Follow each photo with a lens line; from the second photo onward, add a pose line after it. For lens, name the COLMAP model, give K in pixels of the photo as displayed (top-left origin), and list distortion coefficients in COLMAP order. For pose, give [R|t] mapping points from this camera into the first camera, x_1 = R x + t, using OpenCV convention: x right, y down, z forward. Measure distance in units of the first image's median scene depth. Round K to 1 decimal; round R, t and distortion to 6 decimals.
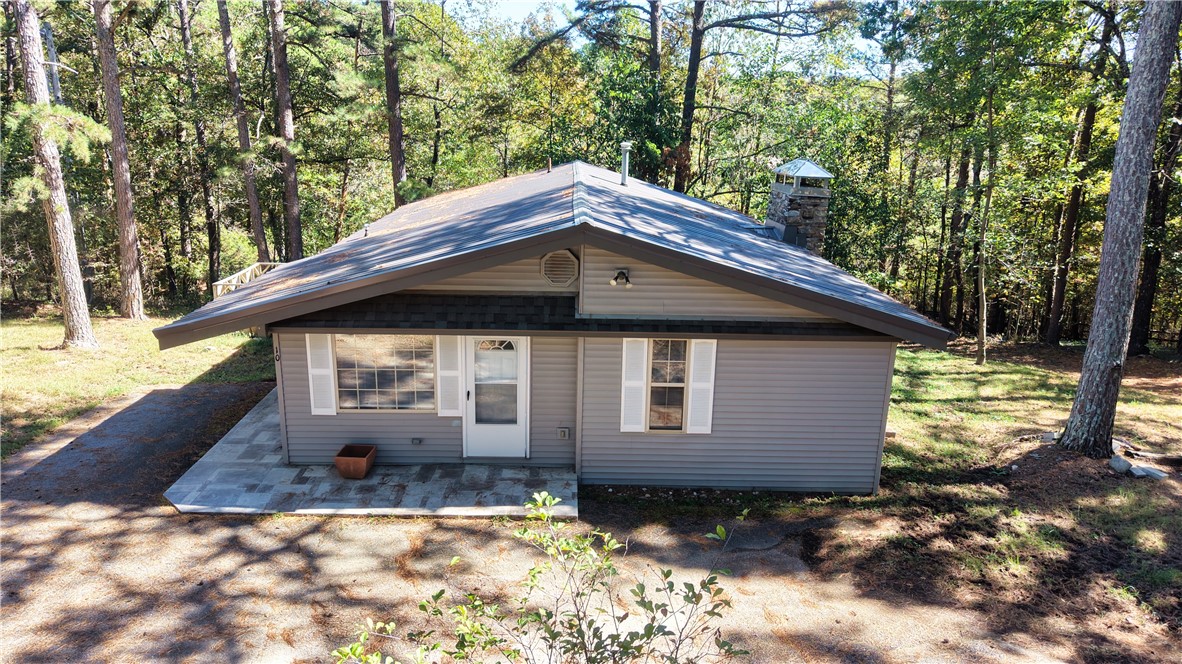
lens RADIAL K [[809.6, 0, 627.6], [0, 809.6, 305.1], [0, 0, 1]] dist [0.037805, -0.104026]
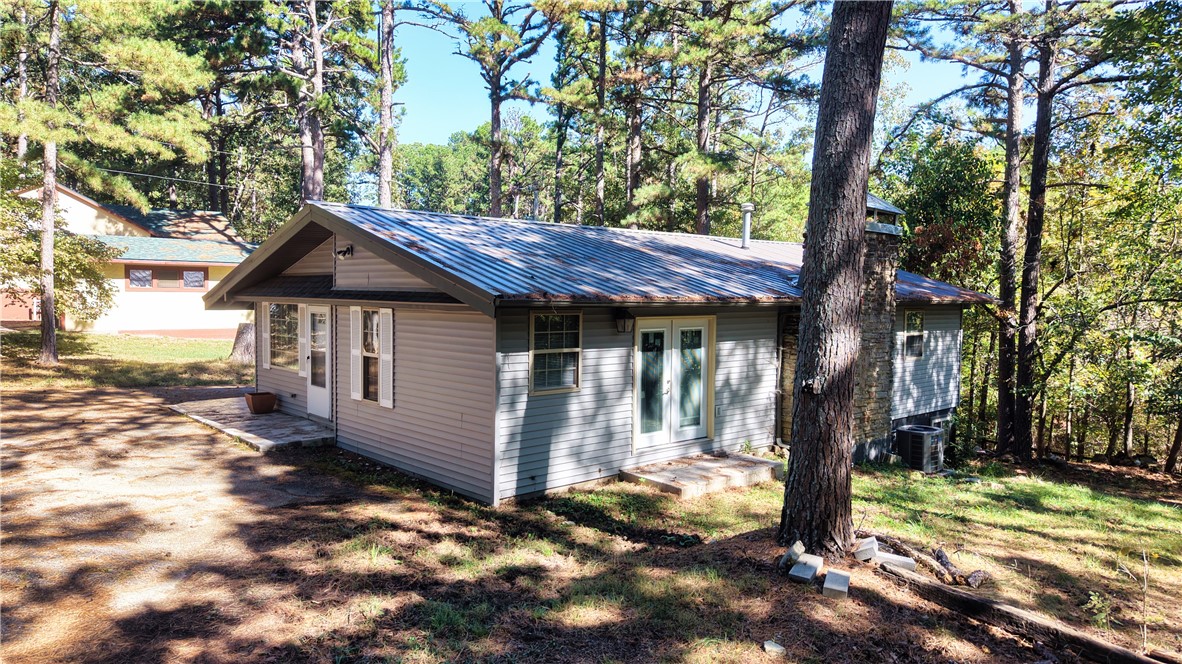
lens RADIAL K [[821.1, 0, 591.0], [0, 821.1, 332.0], [0, 0, 1]] dist [-0.007563, -0.001041]
pose [[0.654143, 0.025209, -0.755951, 1.064599], [-0.169946, 0.978789, -0.114418, 0.145863], [0.737031, 0.203316, 0.644552, 0.527906]]
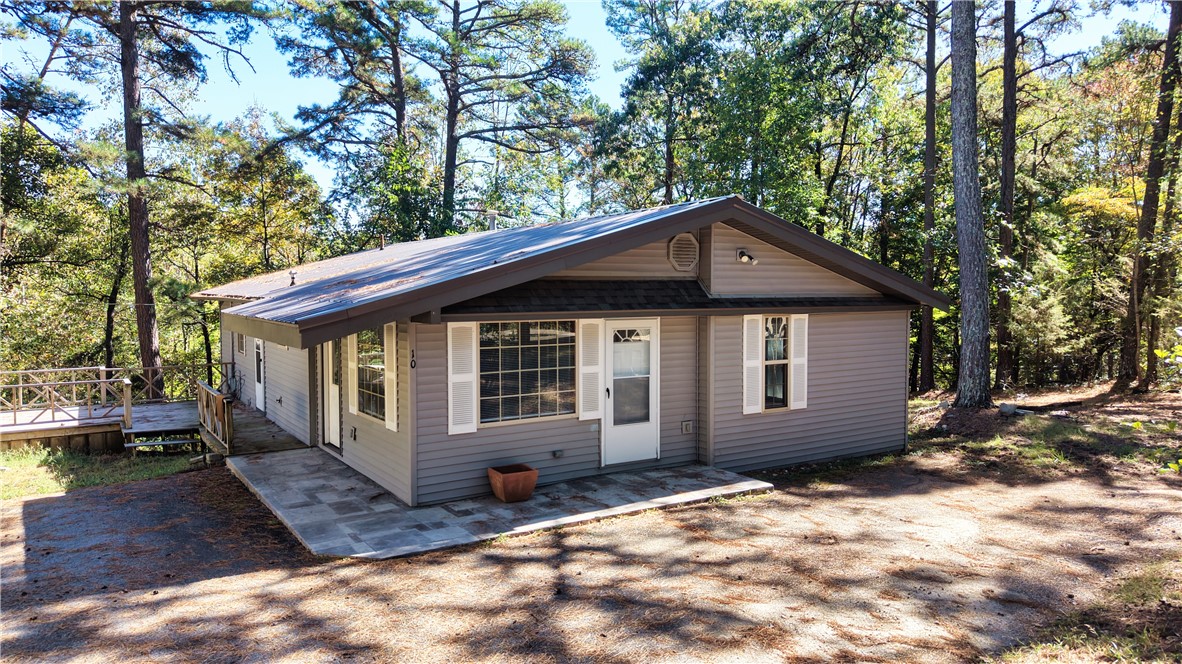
lens RADIAL K [[809.6, 0, 627.6], [0, 809.6, 305.1], [0, 0, 1]] dist [0.037805, -0.104026]
pose [[0.850817, -0.039365, 0.523986, -0.673965], [0.149066, 0.974304, -0.168850, 0.178319], [-0.503875, 0.221769, 0.834823, 0.208612]]
